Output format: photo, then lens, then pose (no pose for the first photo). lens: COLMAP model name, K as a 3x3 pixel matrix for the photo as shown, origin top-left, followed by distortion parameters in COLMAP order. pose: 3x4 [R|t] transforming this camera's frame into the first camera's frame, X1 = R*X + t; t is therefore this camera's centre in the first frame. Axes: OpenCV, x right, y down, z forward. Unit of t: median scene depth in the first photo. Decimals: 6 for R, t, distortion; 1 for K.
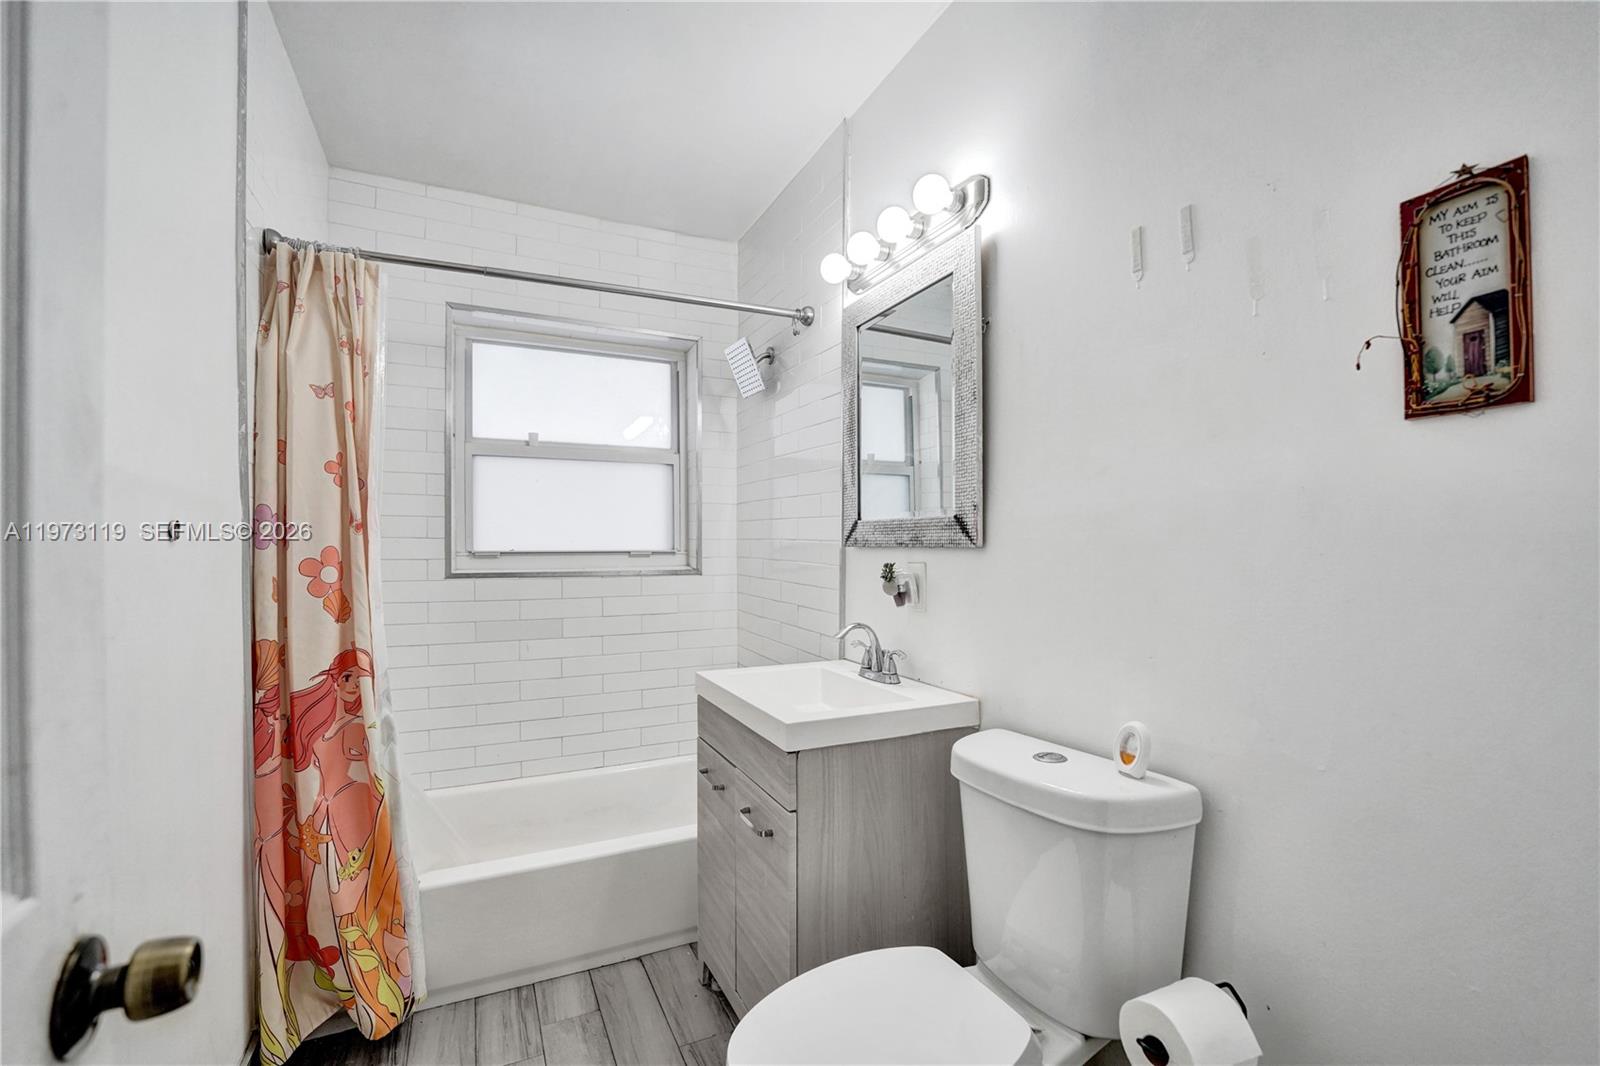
lens RADIAL K [[684.7, 0, 801.4], [0, 684.7, 555.6], [0, 0, 1]] dist [-0.031983, -0.000128]
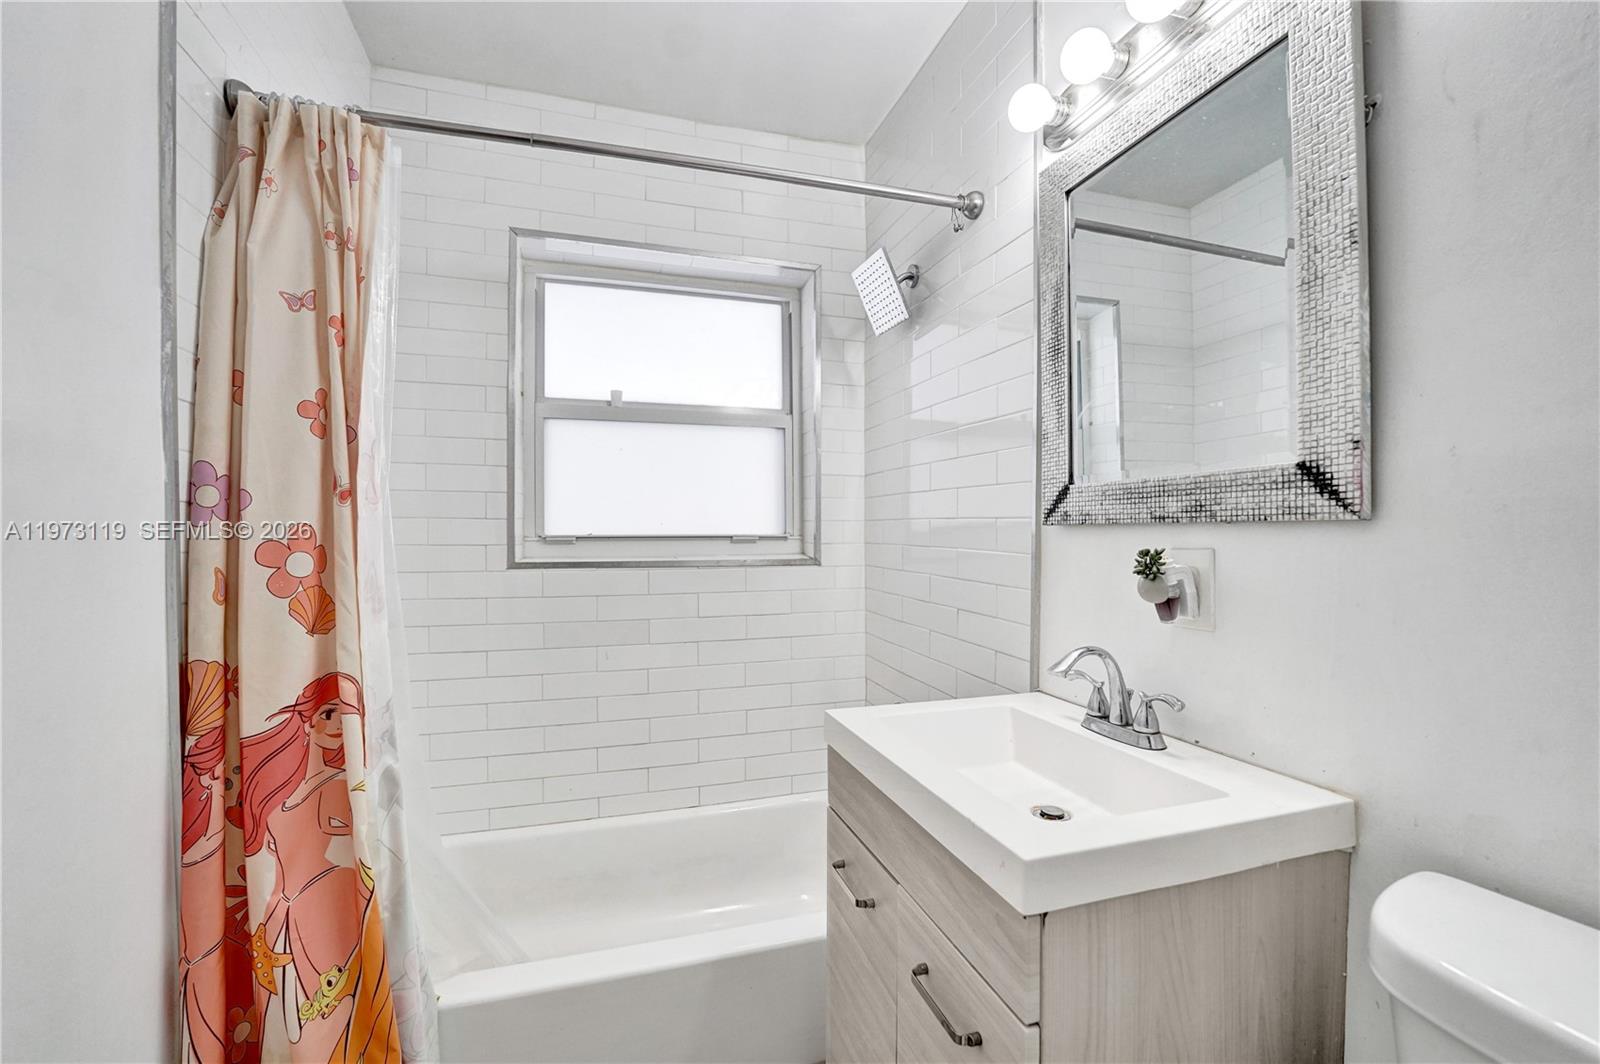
lens RADIAL K [[667.6, 0, 797.6], [0, 667.6, 542.3], [0, 0, 1]] dist [-0.027743, 0.000140]
pose [[0.988469, -0.000152, -0.151424, -0.087810], [-0.000543, 0.999990, -0.004547, 0.007457], [0.151423, 0.004576, 0.988459, 0.368899]]
